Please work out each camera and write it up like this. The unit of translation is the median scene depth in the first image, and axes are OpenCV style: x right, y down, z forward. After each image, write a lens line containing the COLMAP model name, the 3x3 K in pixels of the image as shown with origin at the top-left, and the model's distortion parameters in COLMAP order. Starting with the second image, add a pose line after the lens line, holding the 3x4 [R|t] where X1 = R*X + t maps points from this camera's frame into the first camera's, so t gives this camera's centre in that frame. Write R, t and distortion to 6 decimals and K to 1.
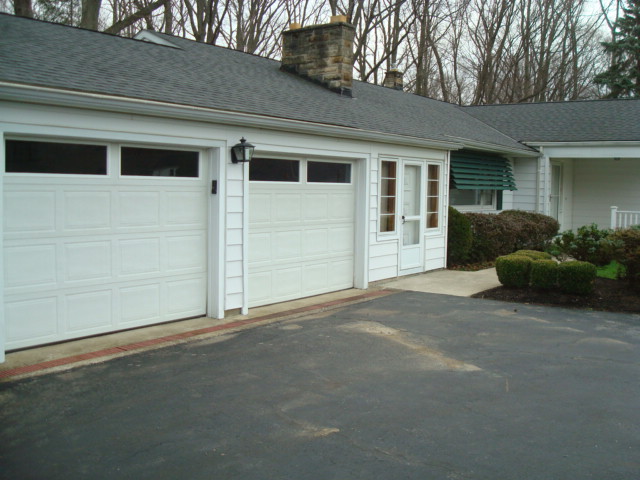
lens RADIAL K [[663.1, 0, 320.0], [0, 663.1, 240.0], [0, 0, 1]] dist [-0.098874, -0.015086]
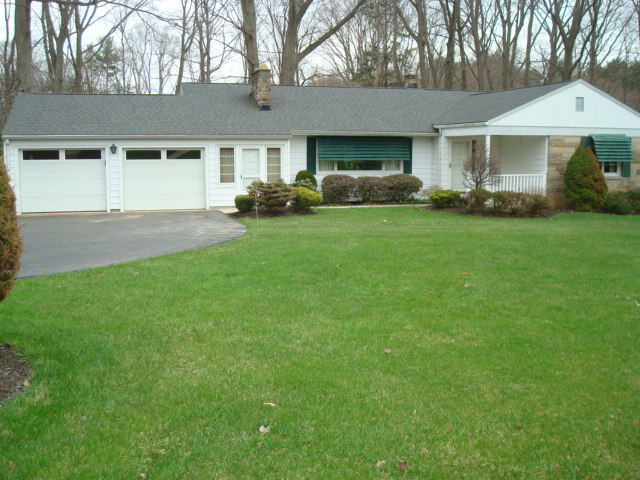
lens RADIAL K [[663.1, 0, 320.0], [0, 663.1, 240.0], [0, 0, 1]] dist [-0.098874, -0.015086]
pose [[0.807628, 0.061869, -0.586438, 1.340542], [-0.035037, 0.997759, 0.057011, 0.032316], [0.588651, -0.025497, 0.807985, -0.408502]]
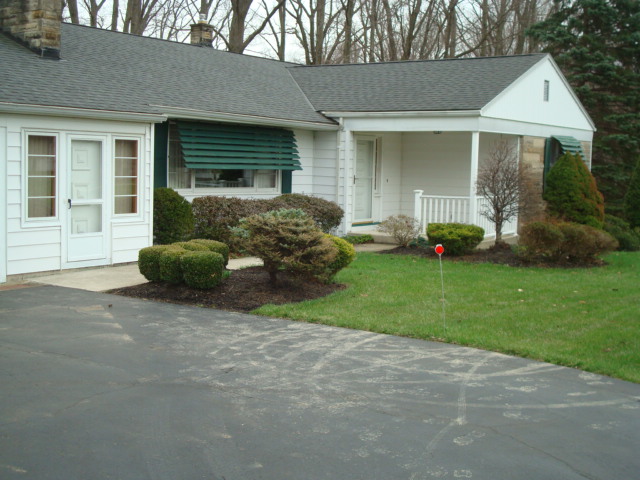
lens RADIAL K [[843.6, 0, 320.0], [0, 843.6, 240.0], [0, 0, 1]] dist [0.021622, -0.287686]
pose [[0.999201, 0.005723, 0.039552, 0.372035], [-0.006096, 0.999938, 0.009310, 0.004236], [-0.039496, -0.009544, 0.999174, -0.101777]]
